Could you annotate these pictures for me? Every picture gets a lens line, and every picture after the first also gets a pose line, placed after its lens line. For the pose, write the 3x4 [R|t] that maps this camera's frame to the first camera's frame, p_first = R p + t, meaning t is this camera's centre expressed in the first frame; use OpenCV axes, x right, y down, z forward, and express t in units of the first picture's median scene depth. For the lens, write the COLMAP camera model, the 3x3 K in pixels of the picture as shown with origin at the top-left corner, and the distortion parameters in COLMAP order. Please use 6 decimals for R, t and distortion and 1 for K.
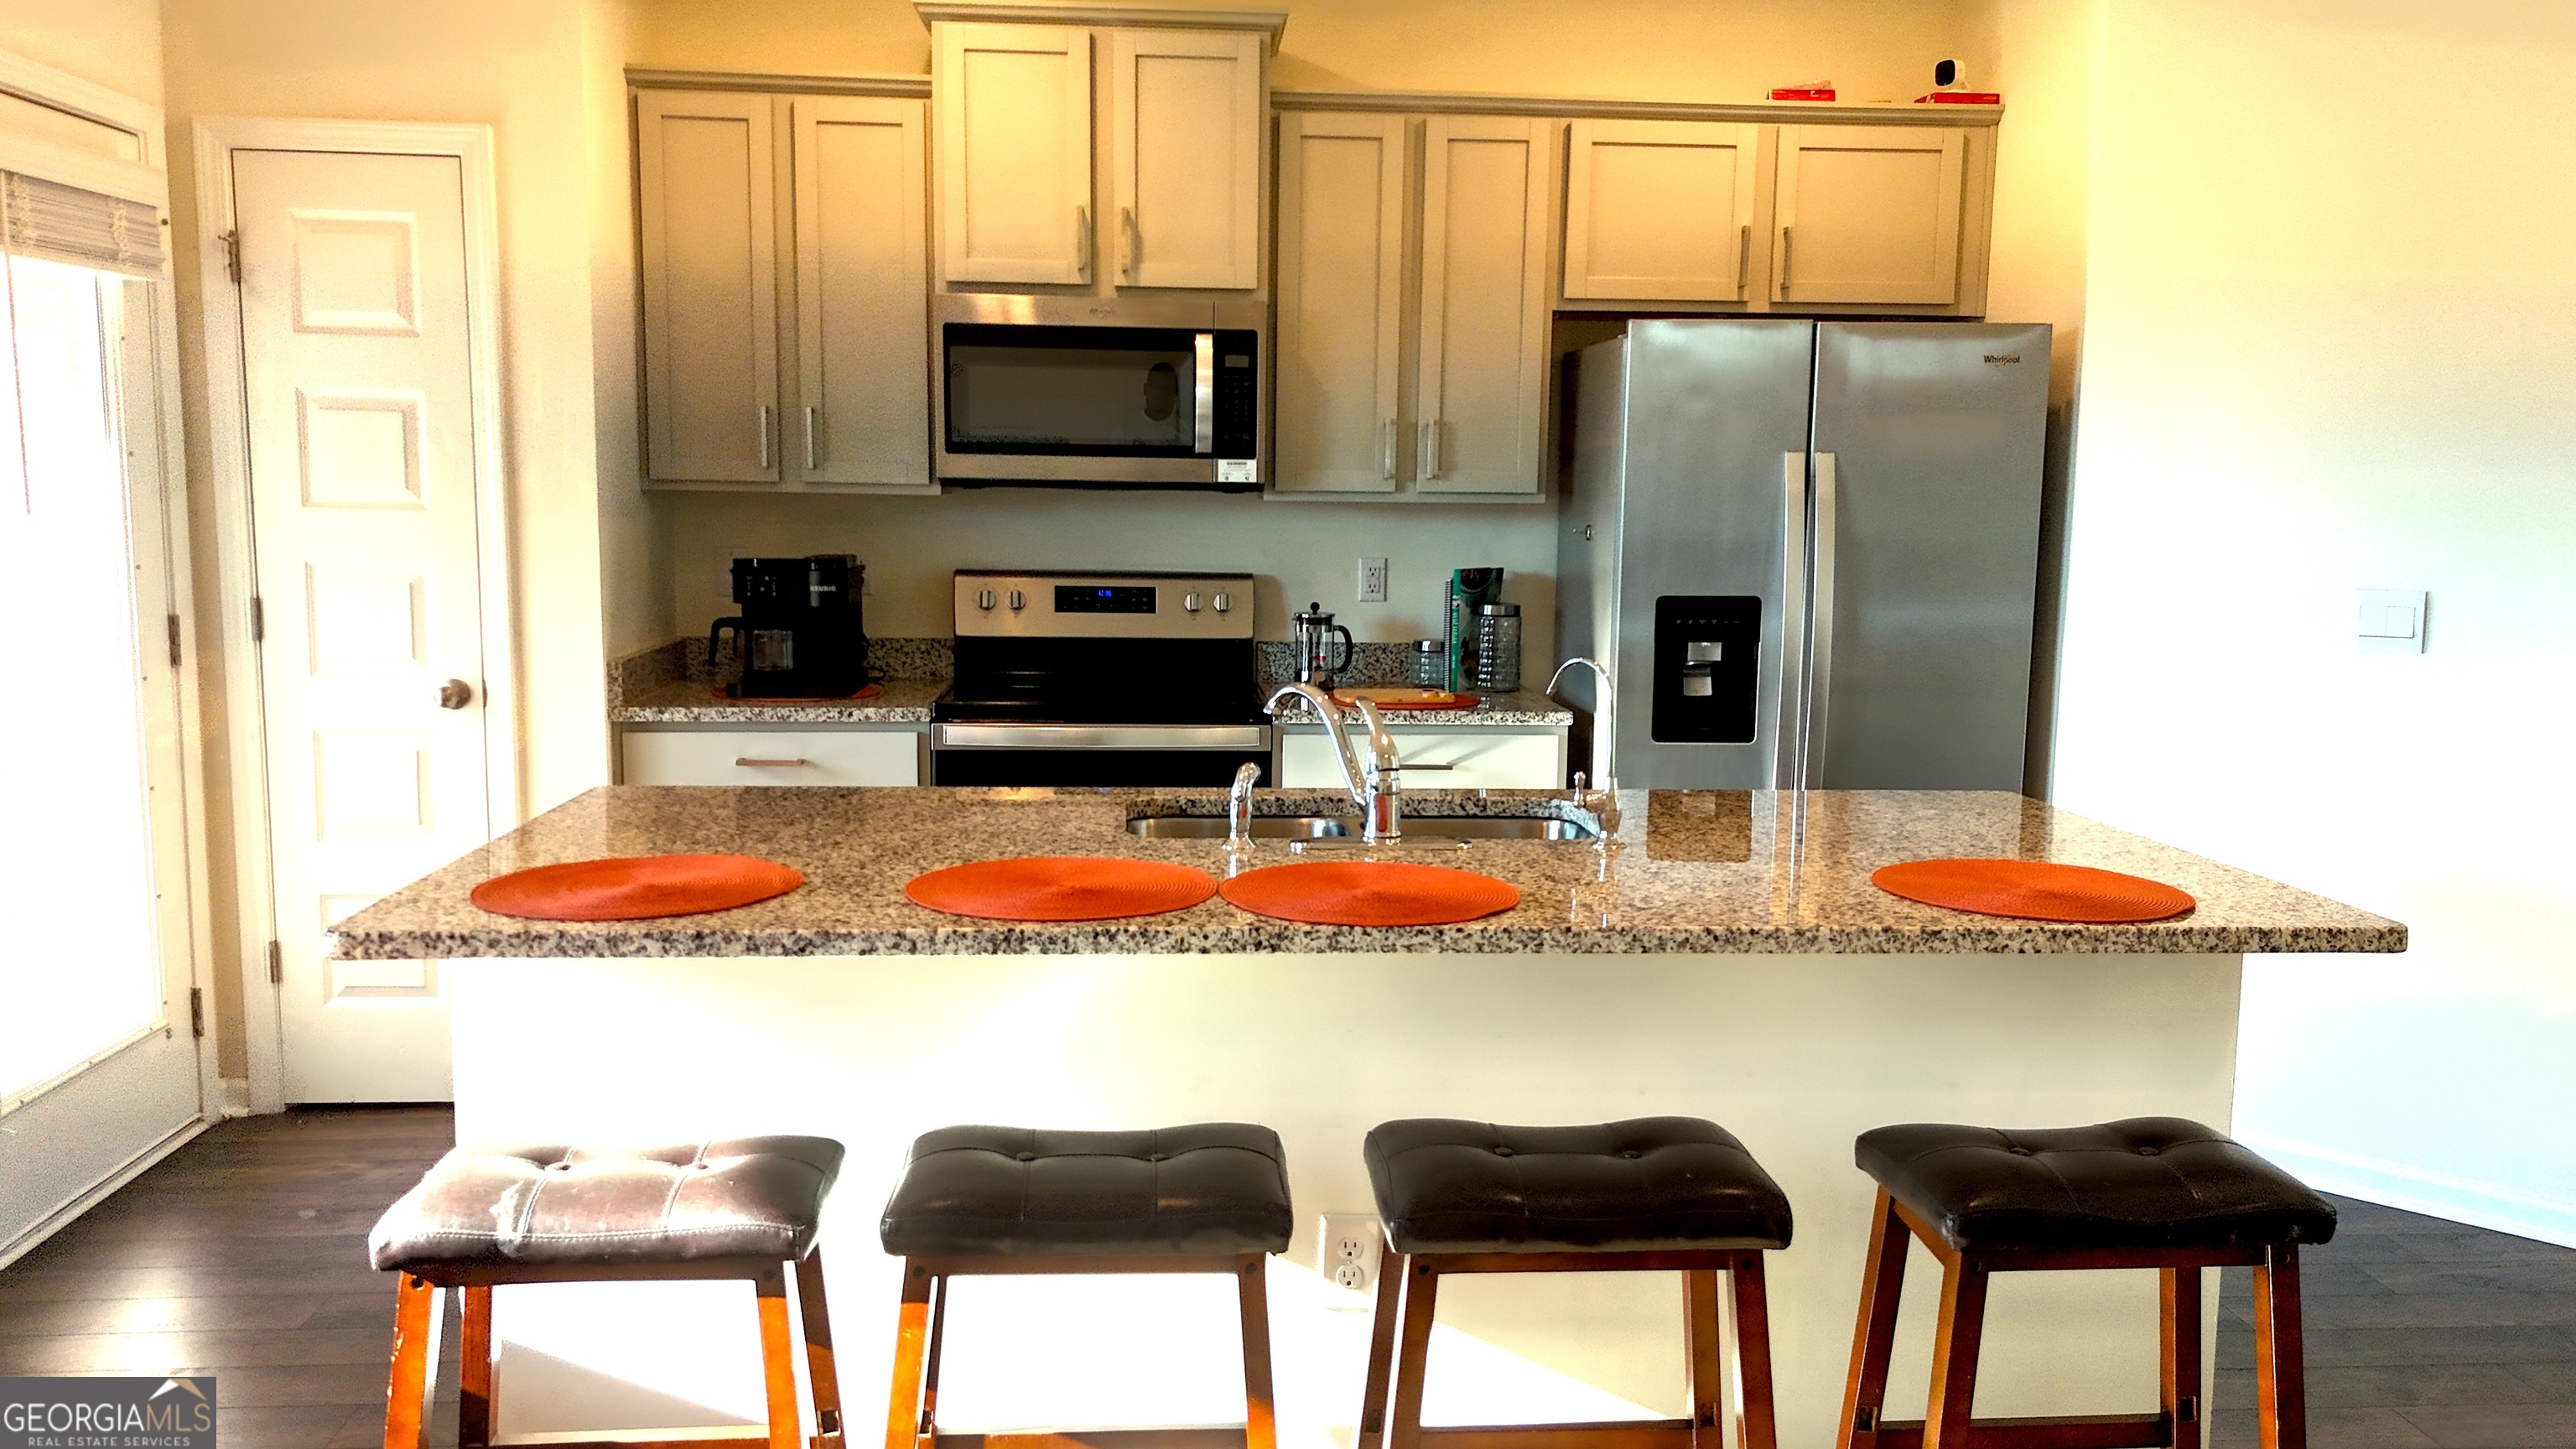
lens RADIAL K [[1884.9, 0, 1292.9], [0, 1884.9, 726.3], [0, 0, 1]] dist [0.049964, -0.042467]
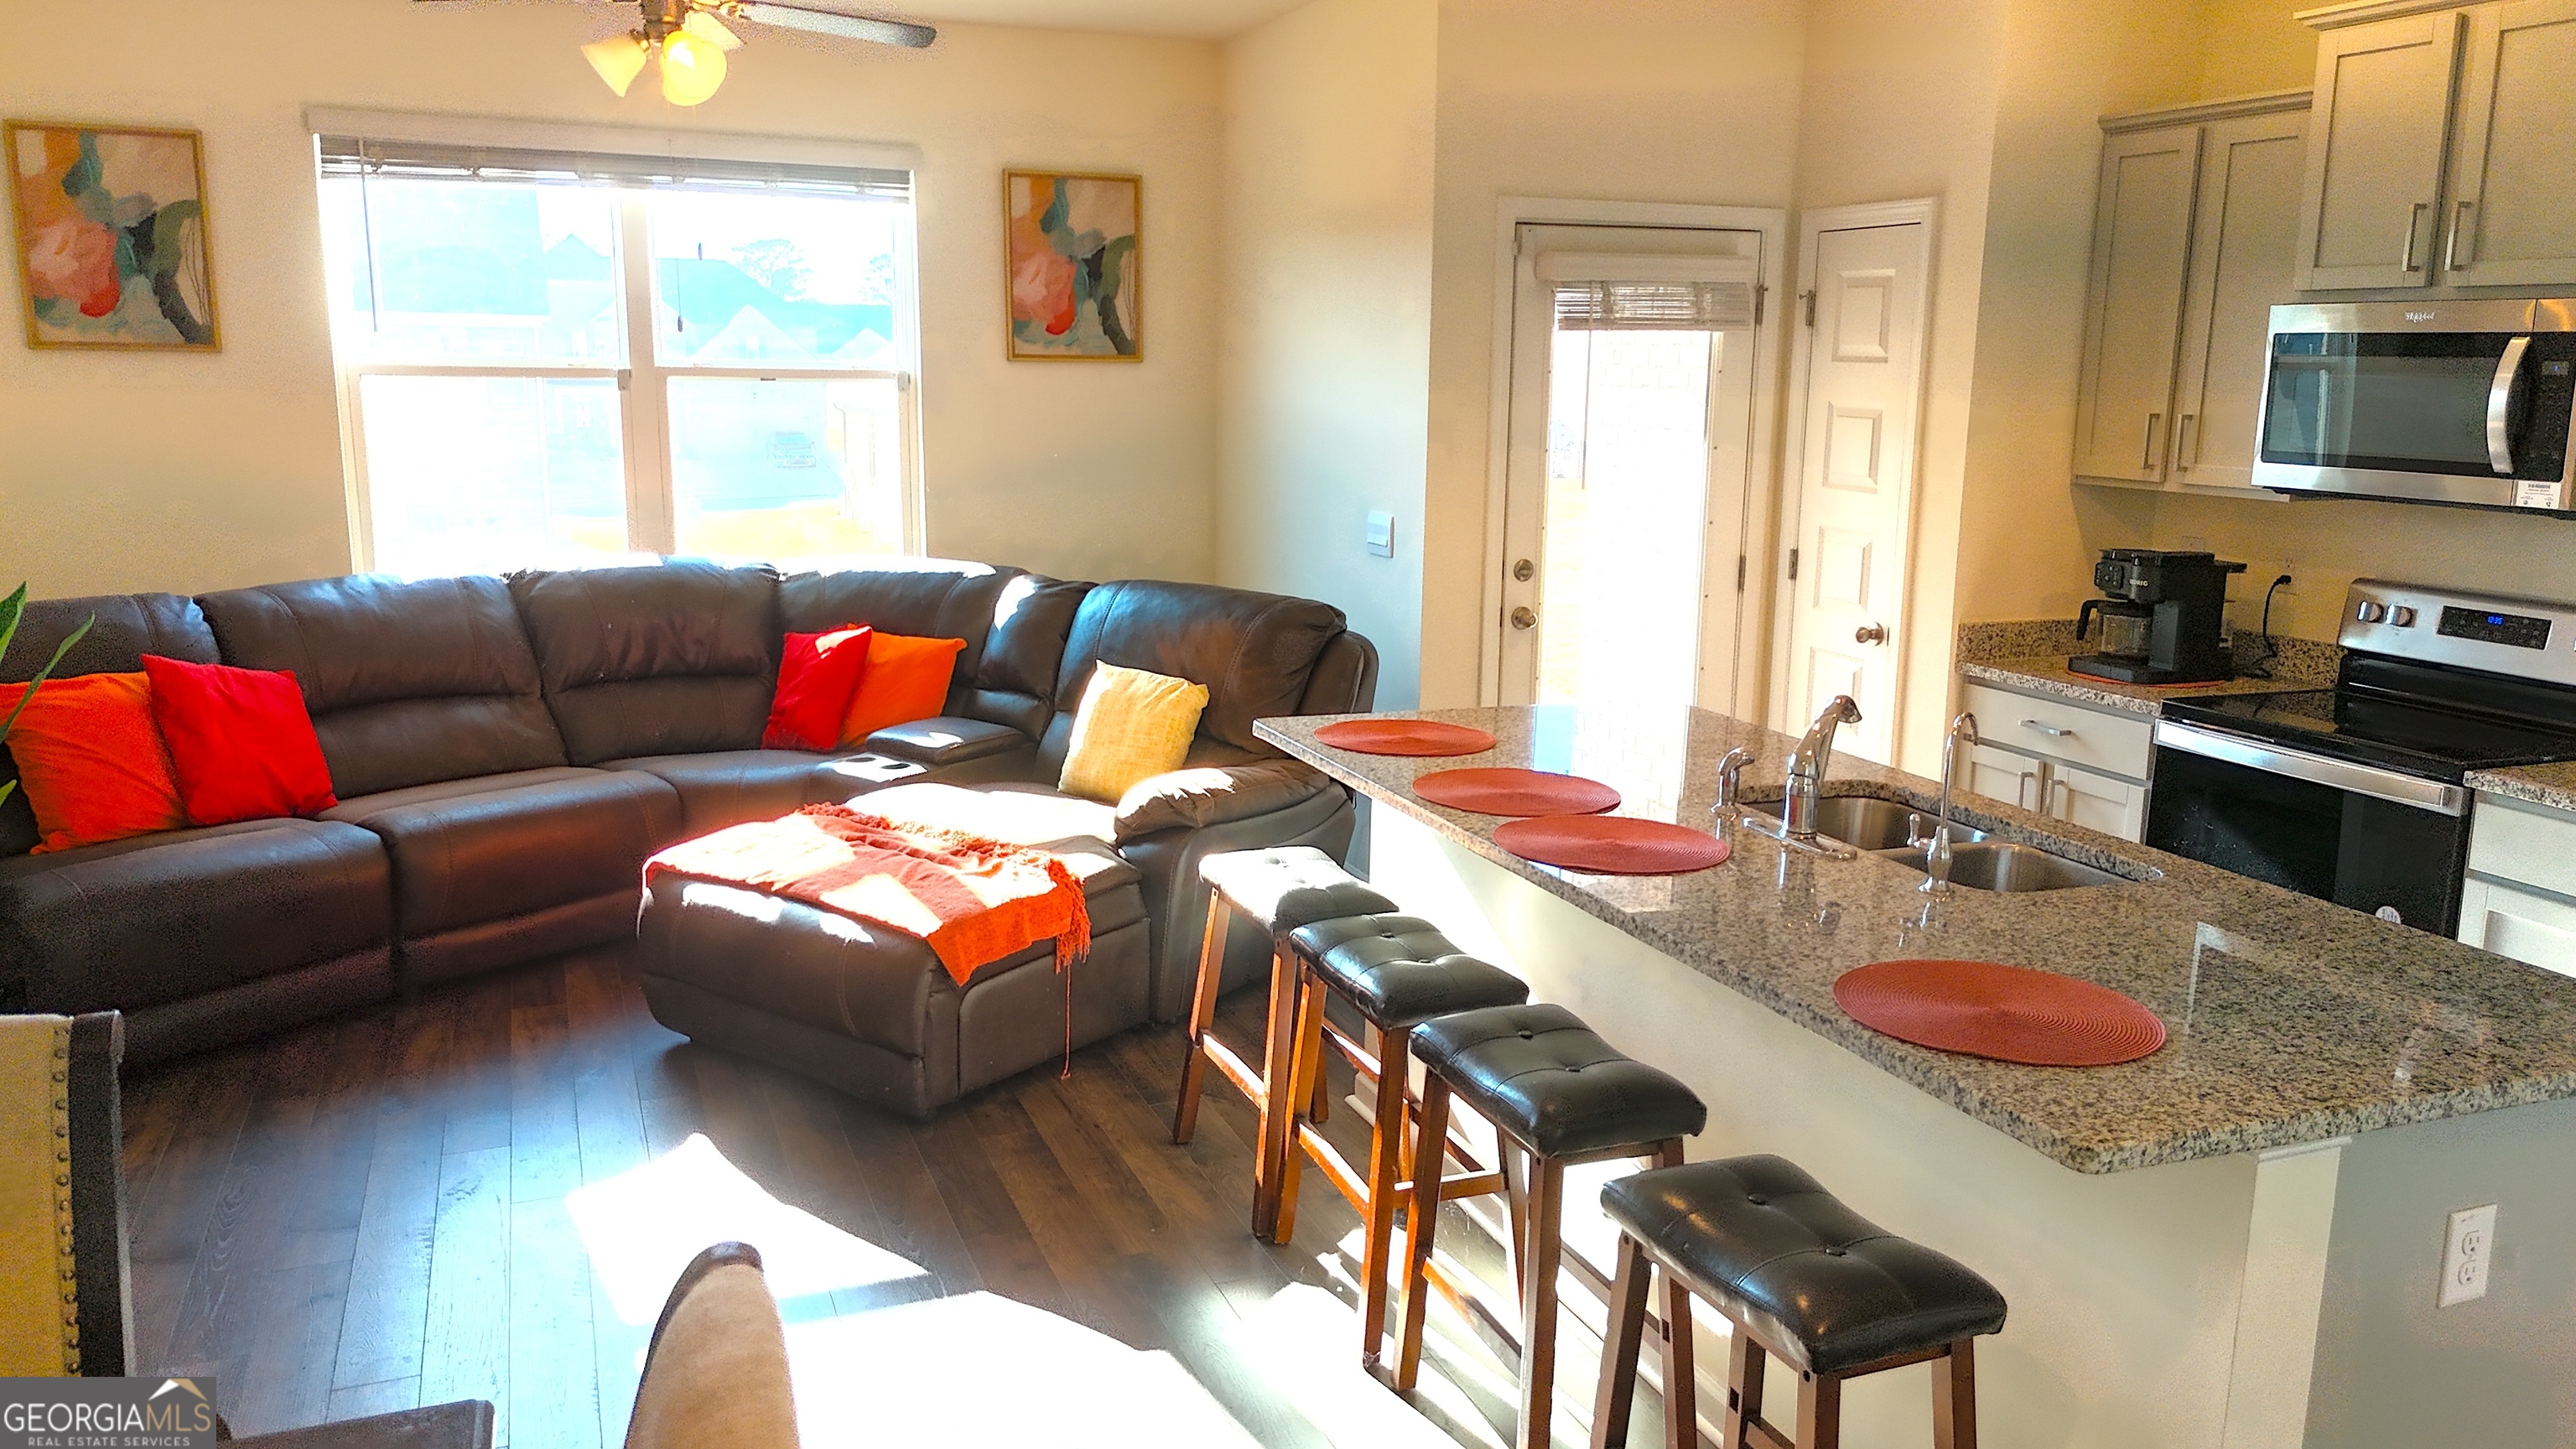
lens RADIAL K [[1884.9, 0, 1285.4], [0, 1884.9, 719.1], [0, 0, 1]] dist [0.049964, -0.042467]
pose [[0.301981, 0.169340, -0.938153, 0.639443], [-0.132506, 0.982000, 0.134602, -0.077180], [0.944060, 0.083664, 0.318984, 0.191456]]
